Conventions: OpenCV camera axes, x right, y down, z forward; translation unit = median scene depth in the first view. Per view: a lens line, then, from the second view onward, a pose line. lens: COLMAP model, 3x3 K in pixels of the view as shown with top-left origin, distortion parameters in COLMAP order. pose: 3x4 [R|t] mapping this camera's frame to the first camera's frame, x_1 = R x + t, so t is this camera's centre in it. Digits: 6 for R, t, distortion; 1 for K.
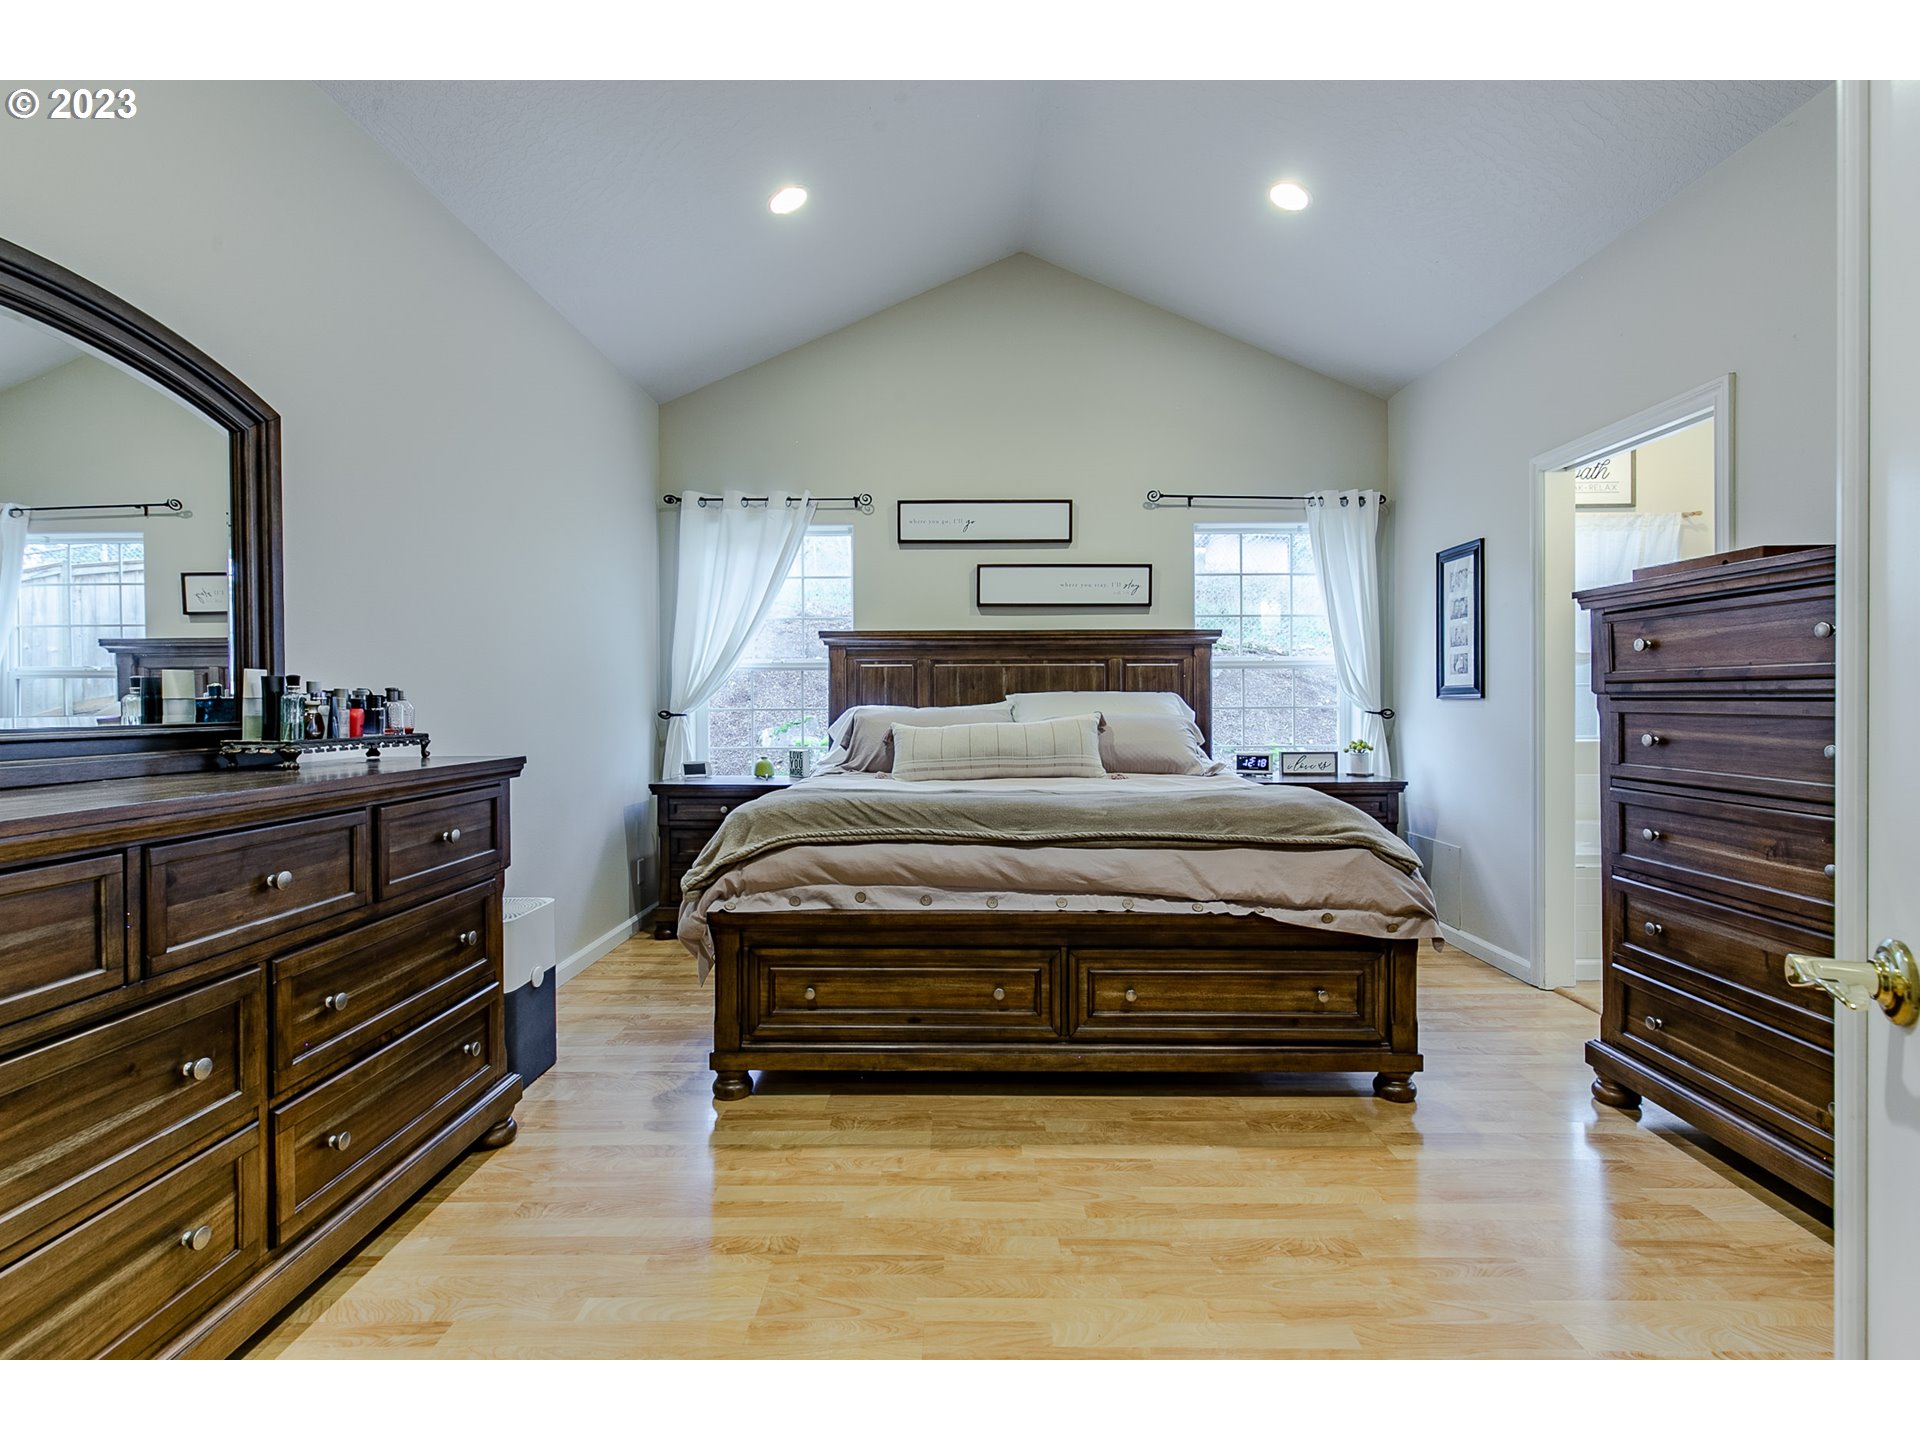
lens RADIAL K [[880.8, 0, 972.6], [0, 880.8, 710.1], [0, 0, 1]] dist [0.010306, -0.000841]
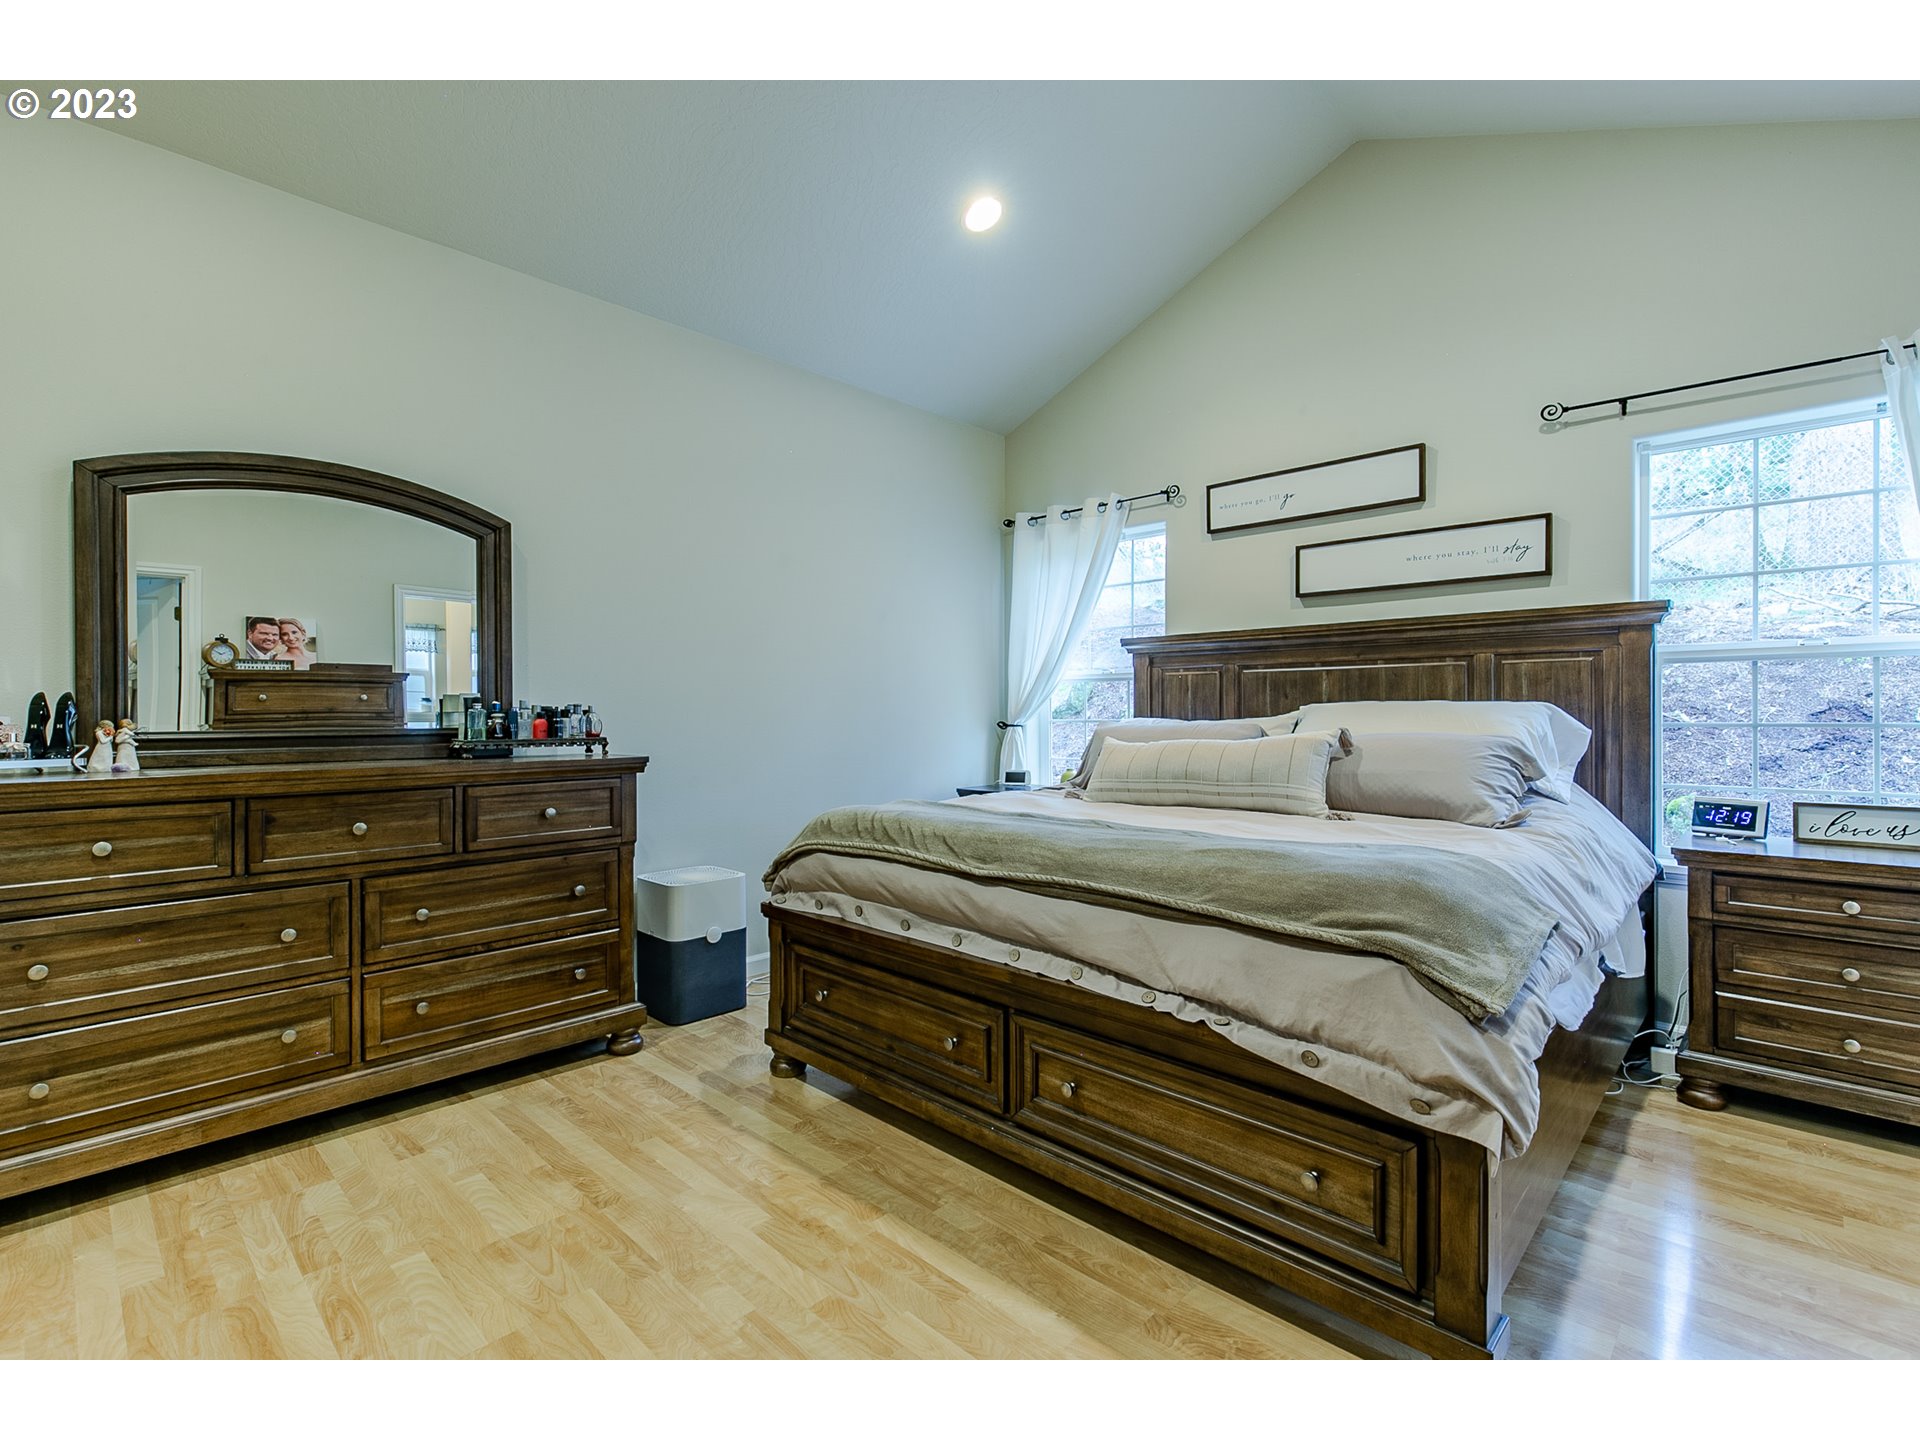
lens RADIAL K [[880.8, 0, 979.1], [0, 880.8, 715.4], [0, 0, 1]] dist [0.010306, -0.000841]
pose [[0.724665, 0.004292, -0.689088, 0.655445], [-0.007147, 0.999974, -0.001287, -0.008716], [0.689064, 0.005857, 0.724677, 0.368255]]
